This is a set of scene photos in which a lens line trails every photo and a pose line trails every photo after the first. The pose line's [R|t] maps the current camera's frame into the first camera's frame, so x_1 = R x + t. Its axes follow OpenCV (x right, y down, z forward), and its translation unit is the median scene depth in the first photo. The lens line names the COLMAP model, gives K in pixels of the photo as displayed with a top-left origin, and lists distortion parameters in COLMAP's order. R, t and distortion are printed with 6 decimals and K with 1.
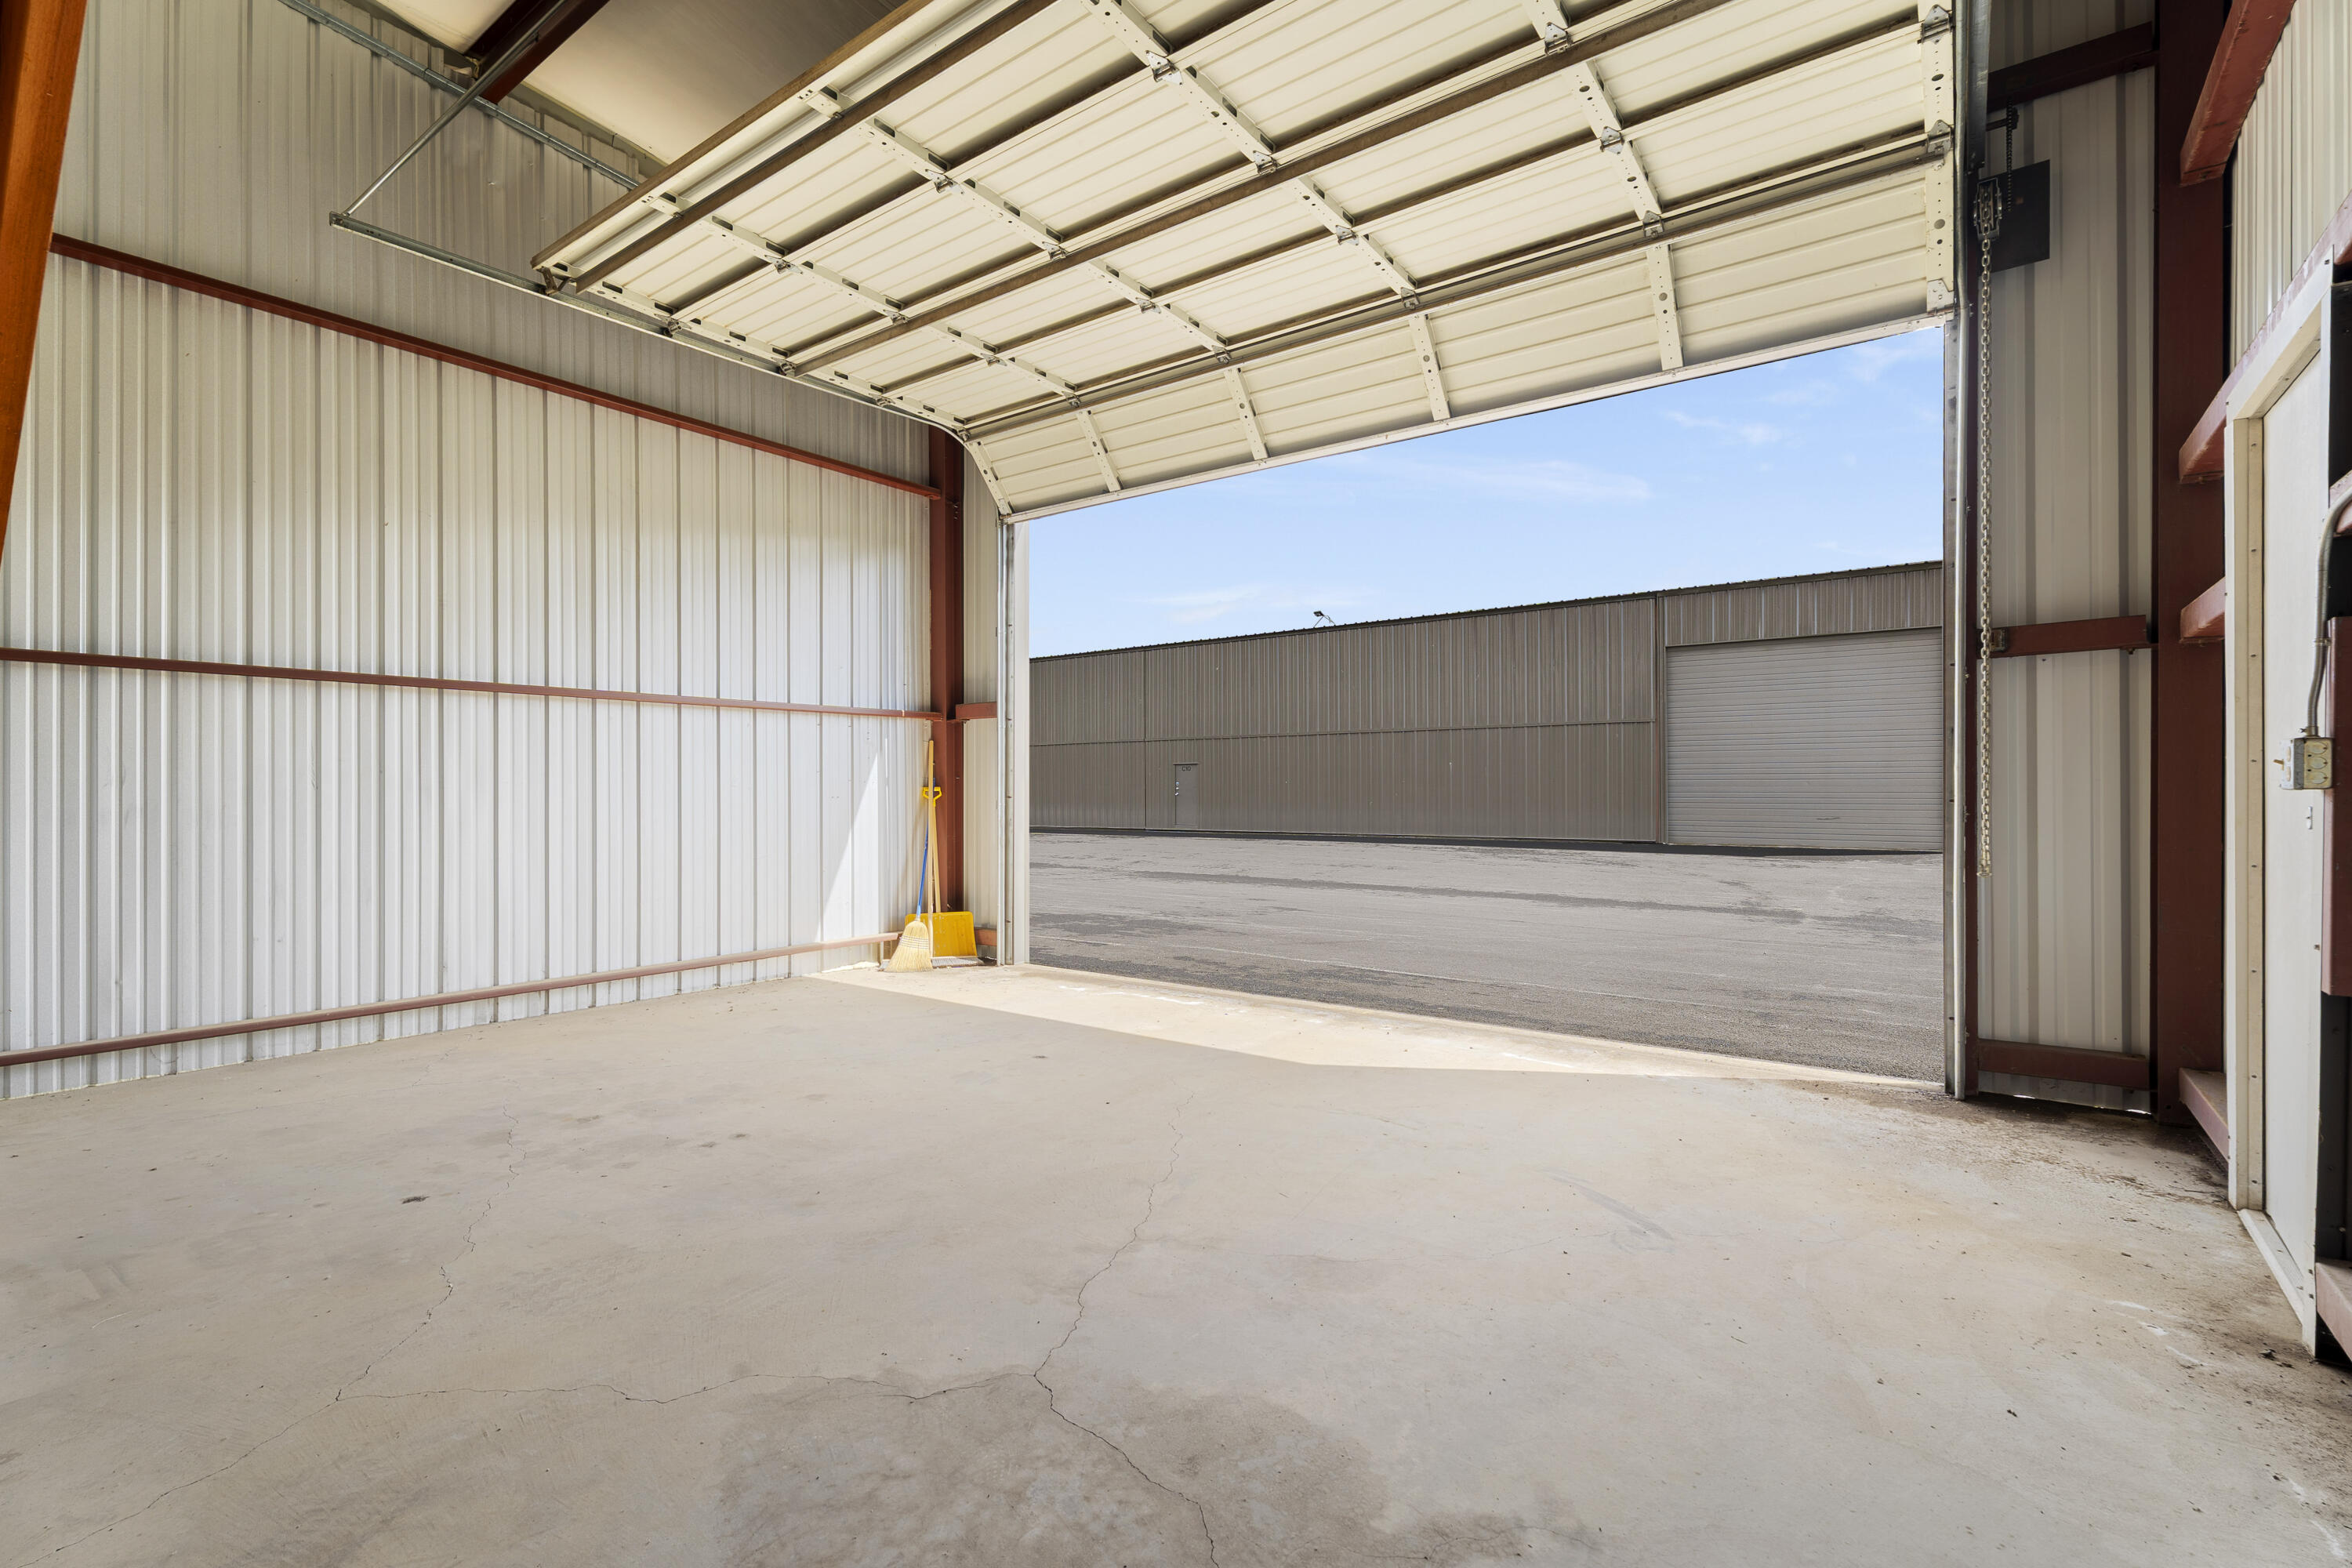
lens RADIAL K [[1061.8, 0, 1143.3], [0, 1061.8, 792.1], [0, 0, 1]] dist [0.005202, -0.002645]
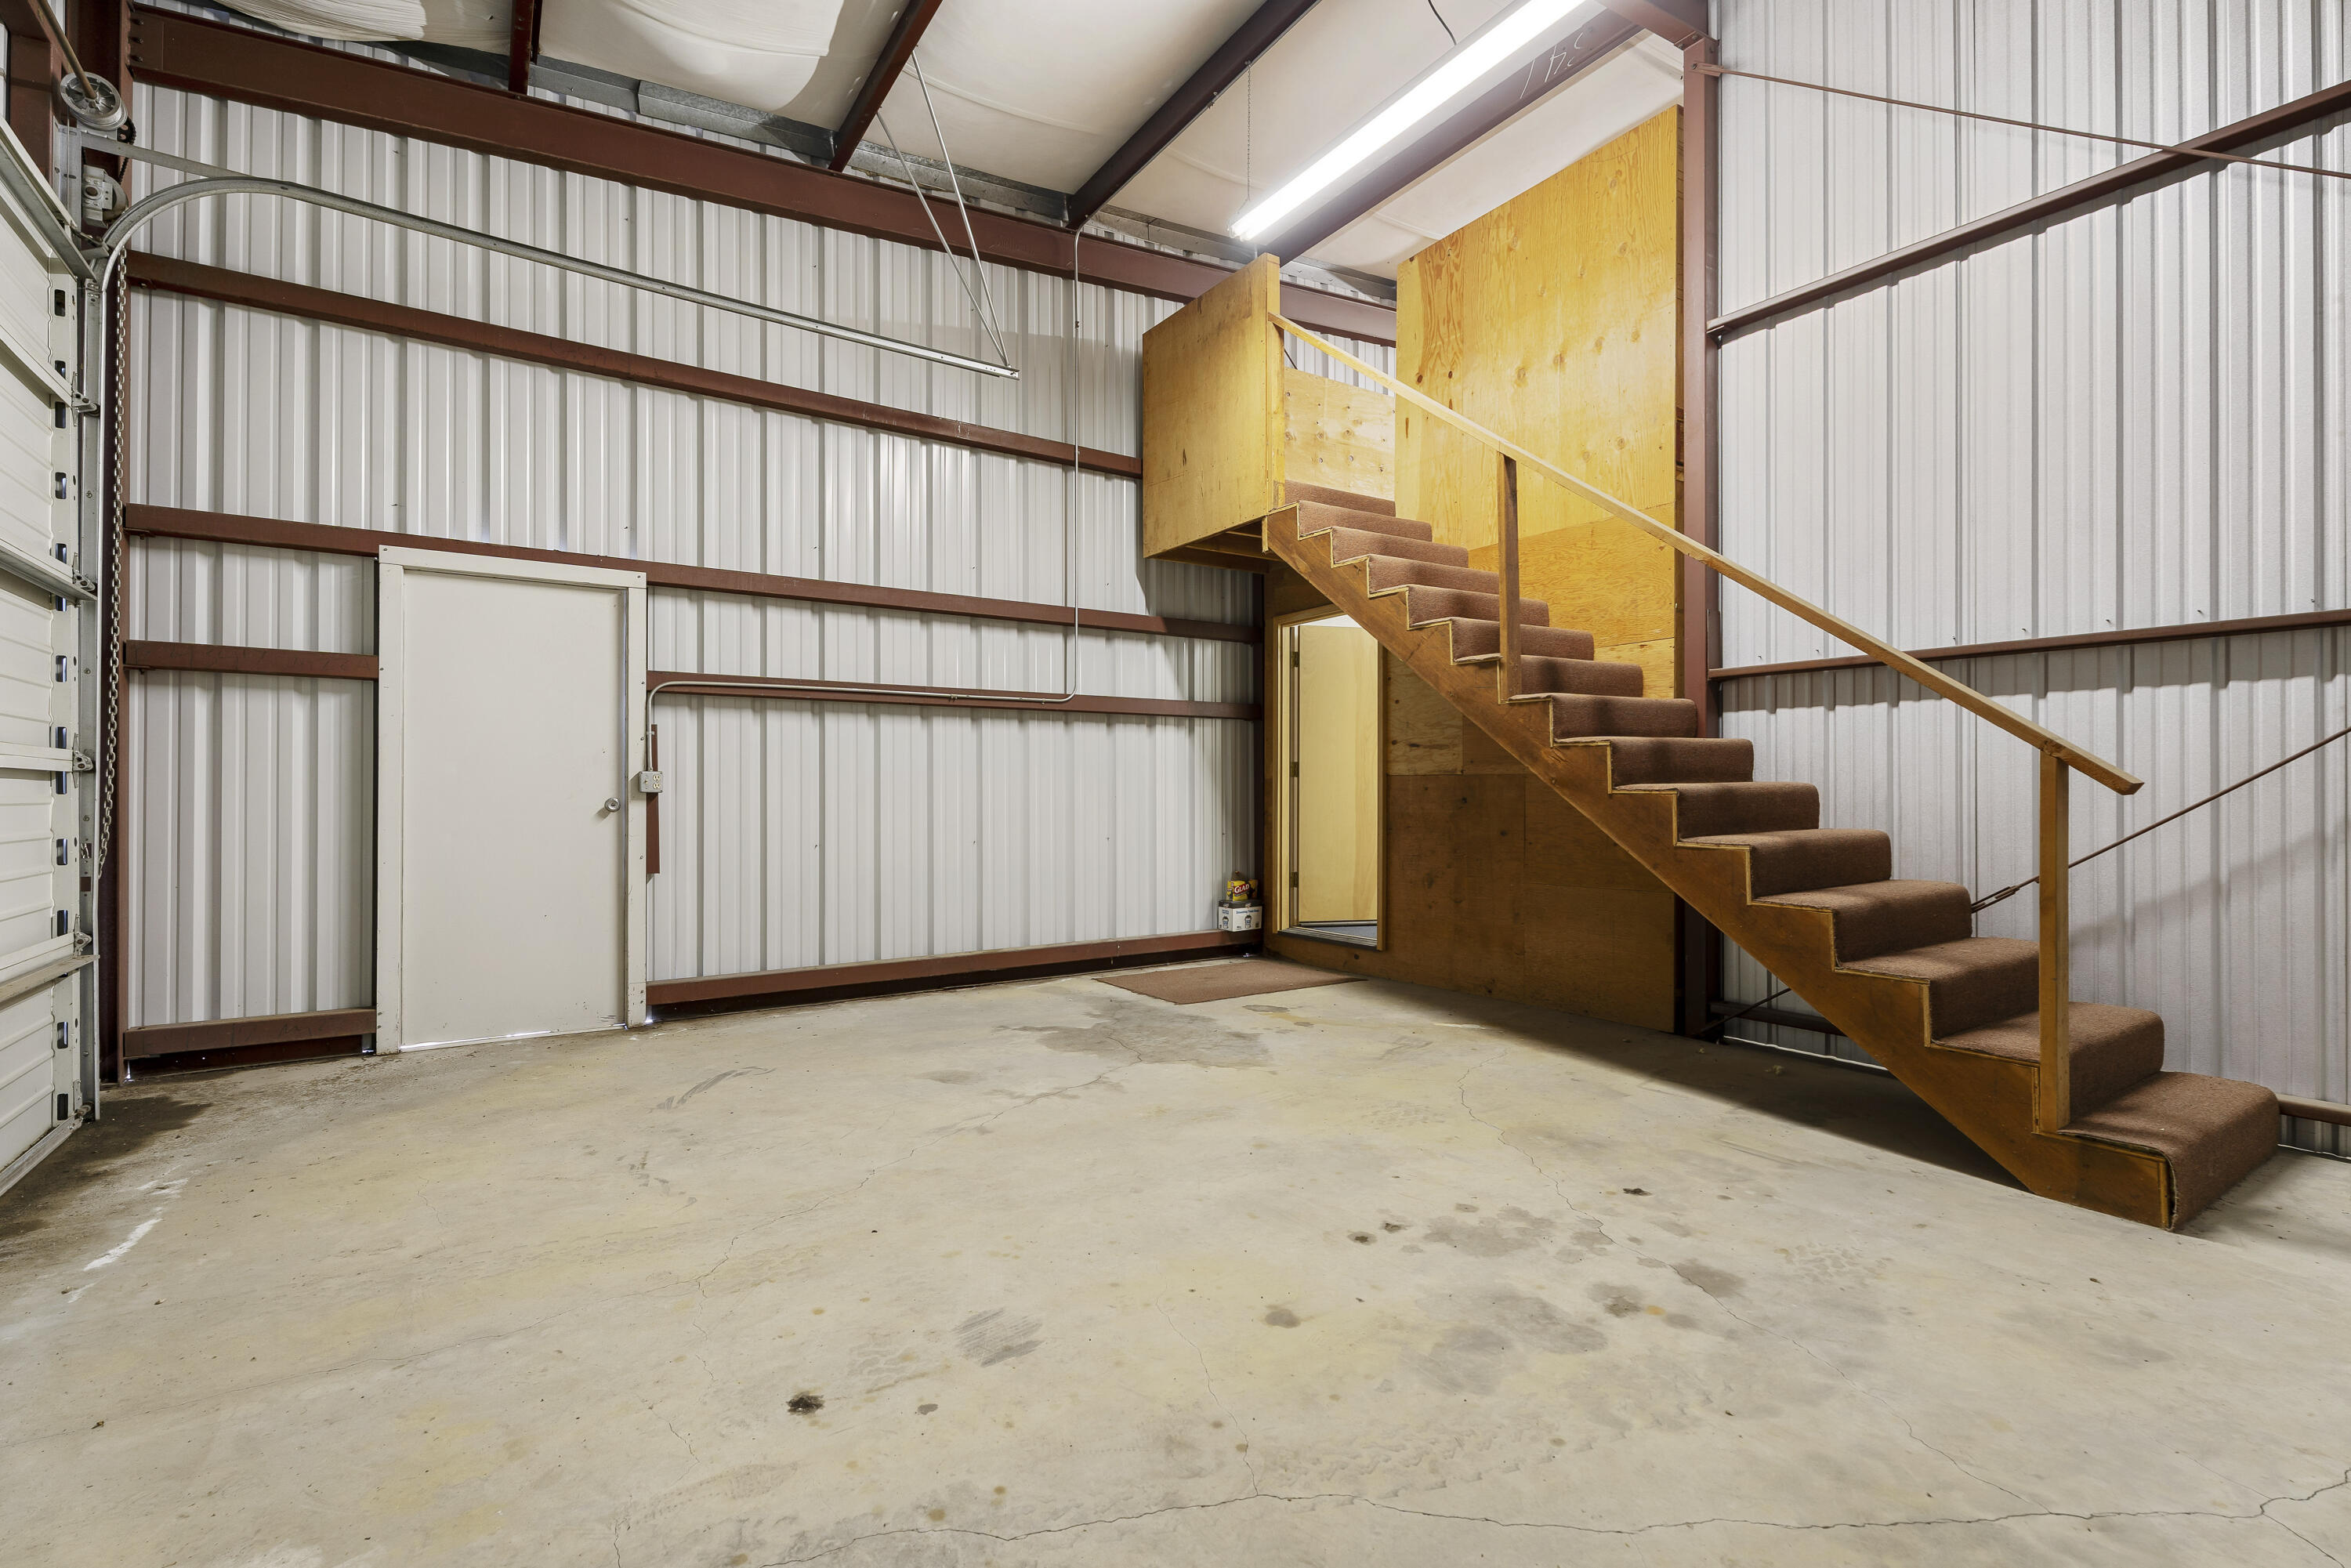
lens RADIAL K [[1061.3, 0, 1167.5], [0, 1061.3, 787.3], [0, 0, 1]] dist [0.005202, -0.002645]
pose [[-0.949583, 0.003970, 0.313490, -0.797358], [0.002930, 0.999989, -0.003787, -0.003214], [-0.313502, -0.002678, -0.949584, 2.902349]]
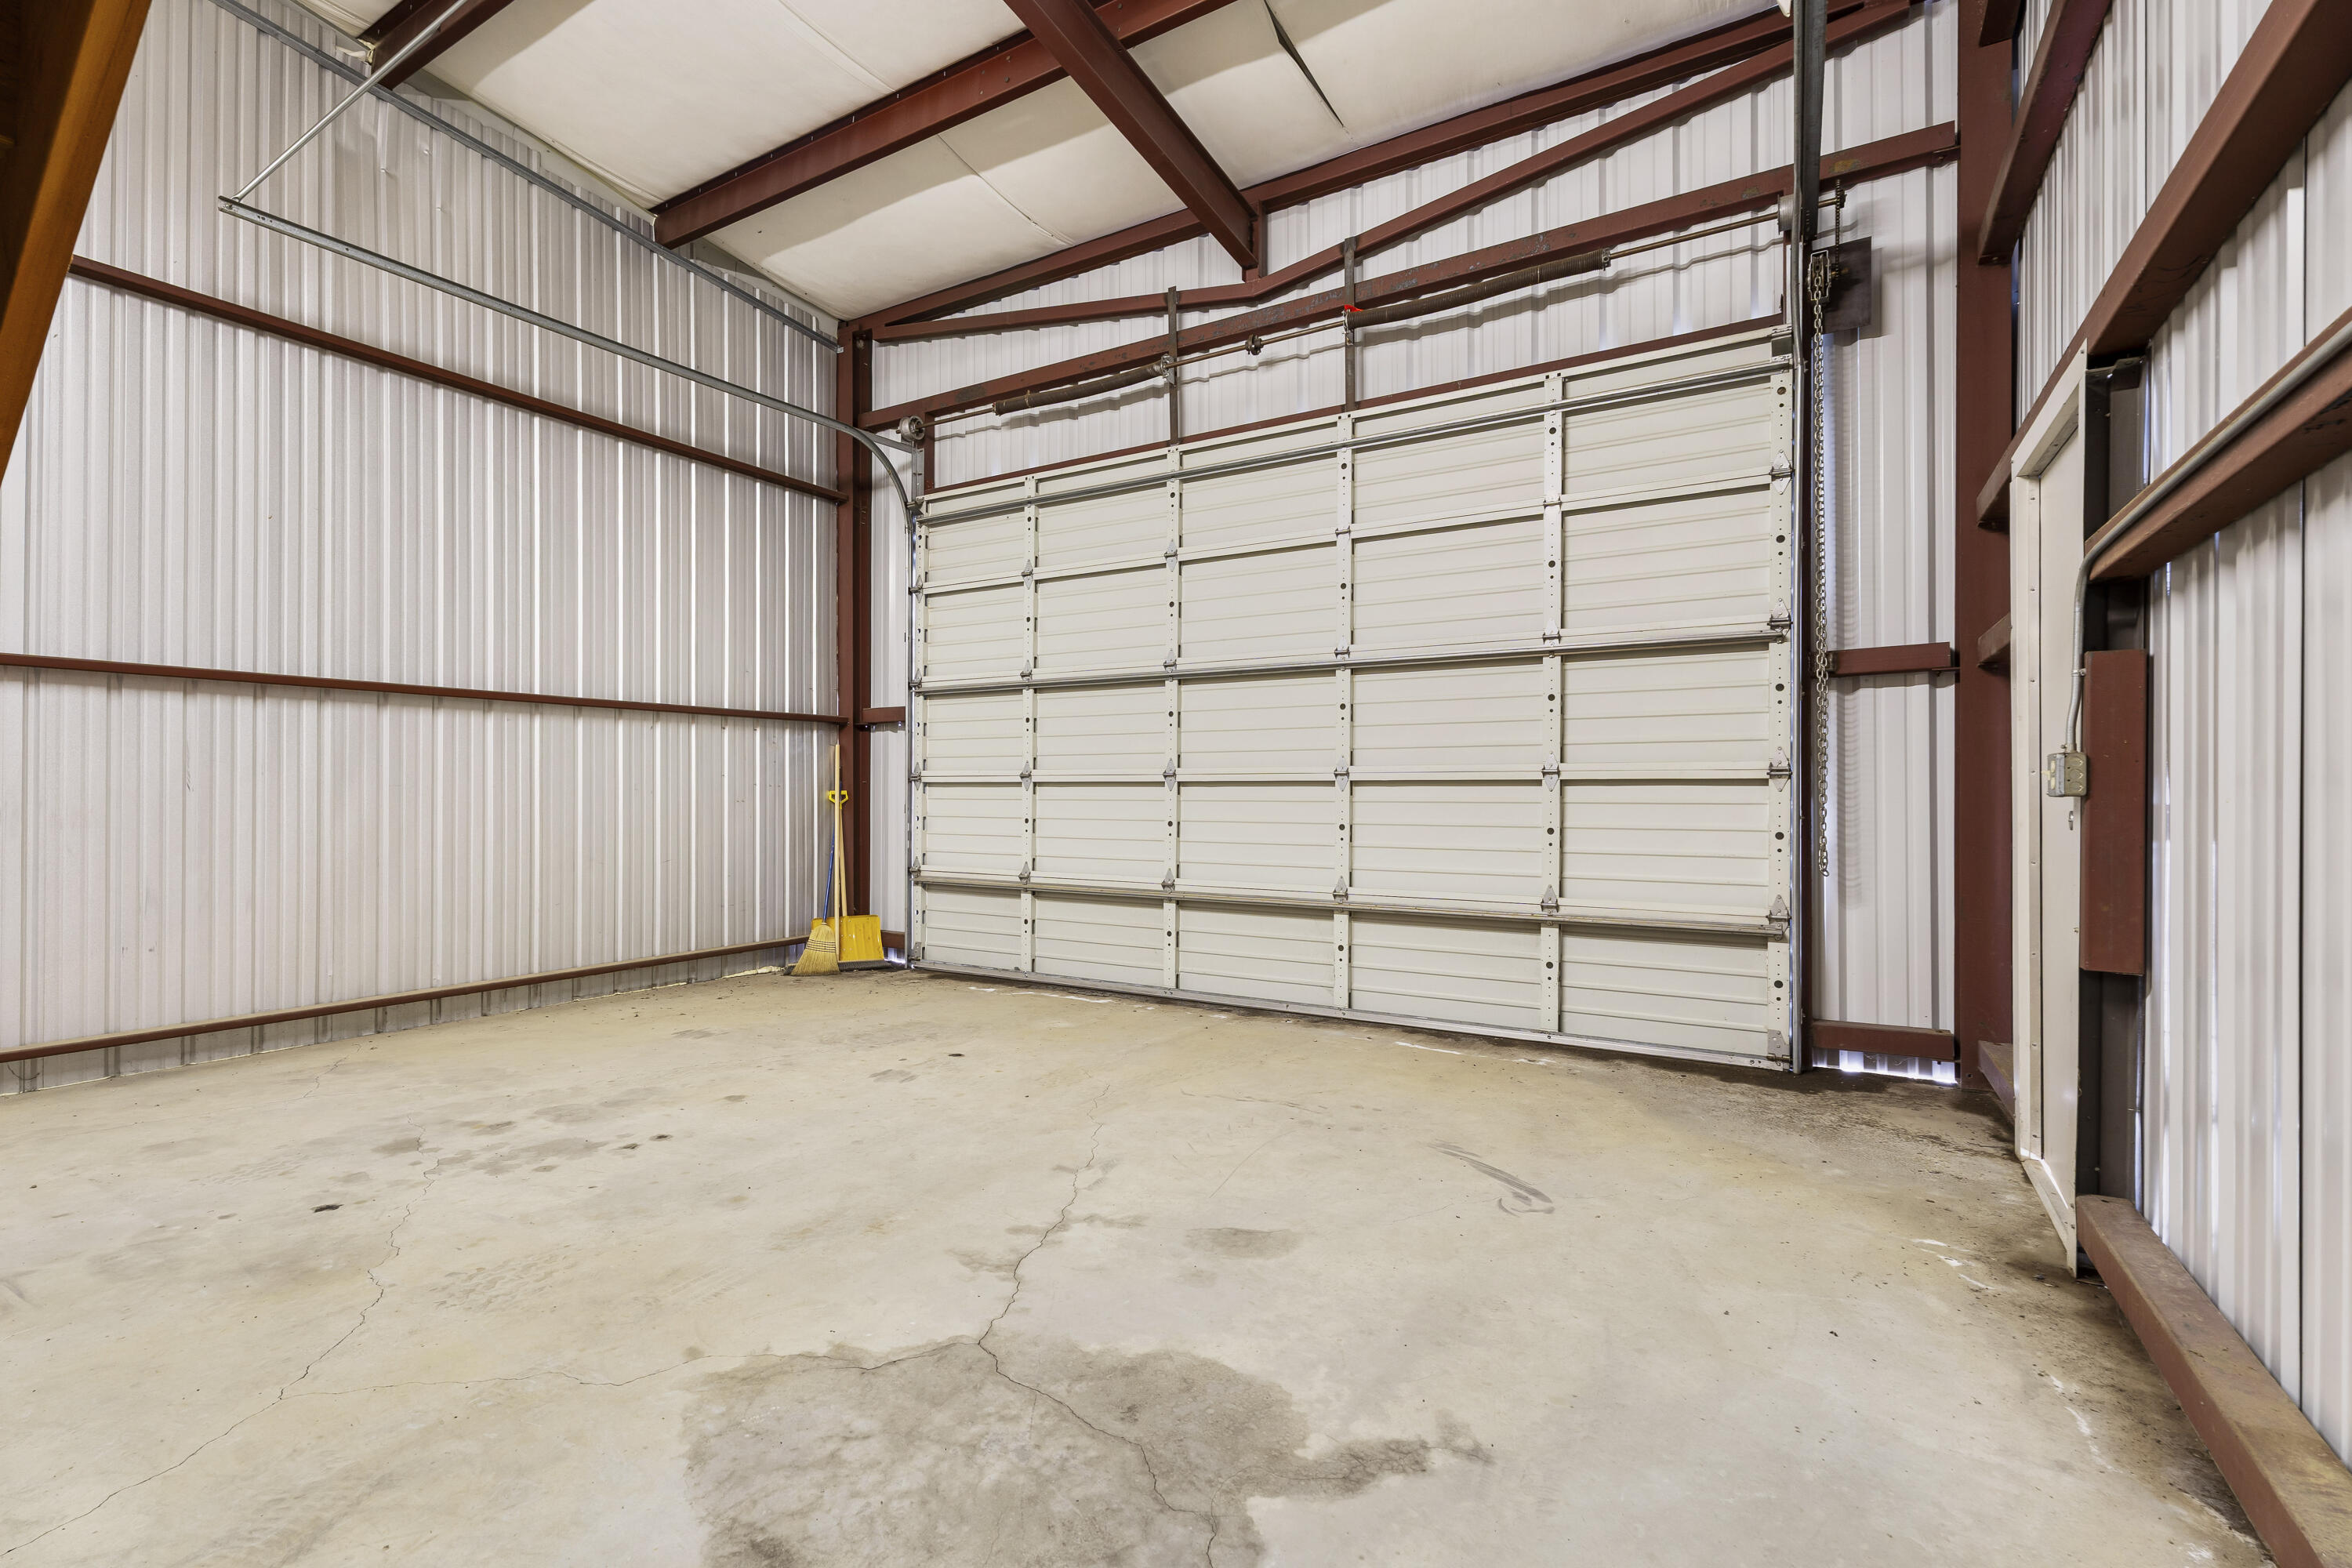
lens RADIAL K [[1061.8, 0, 1138.6], [0, 1061.8, 791.1], [0, 0, 1]] dist [0.005202, -0.002645]
pose [[0.995464, 0.002581, 0.095106, -0.043698], [-0.002145, 0.999987, -0.004689, -0.000267], [-0.095117, 0.004463, 0.995456, -0.074717]]
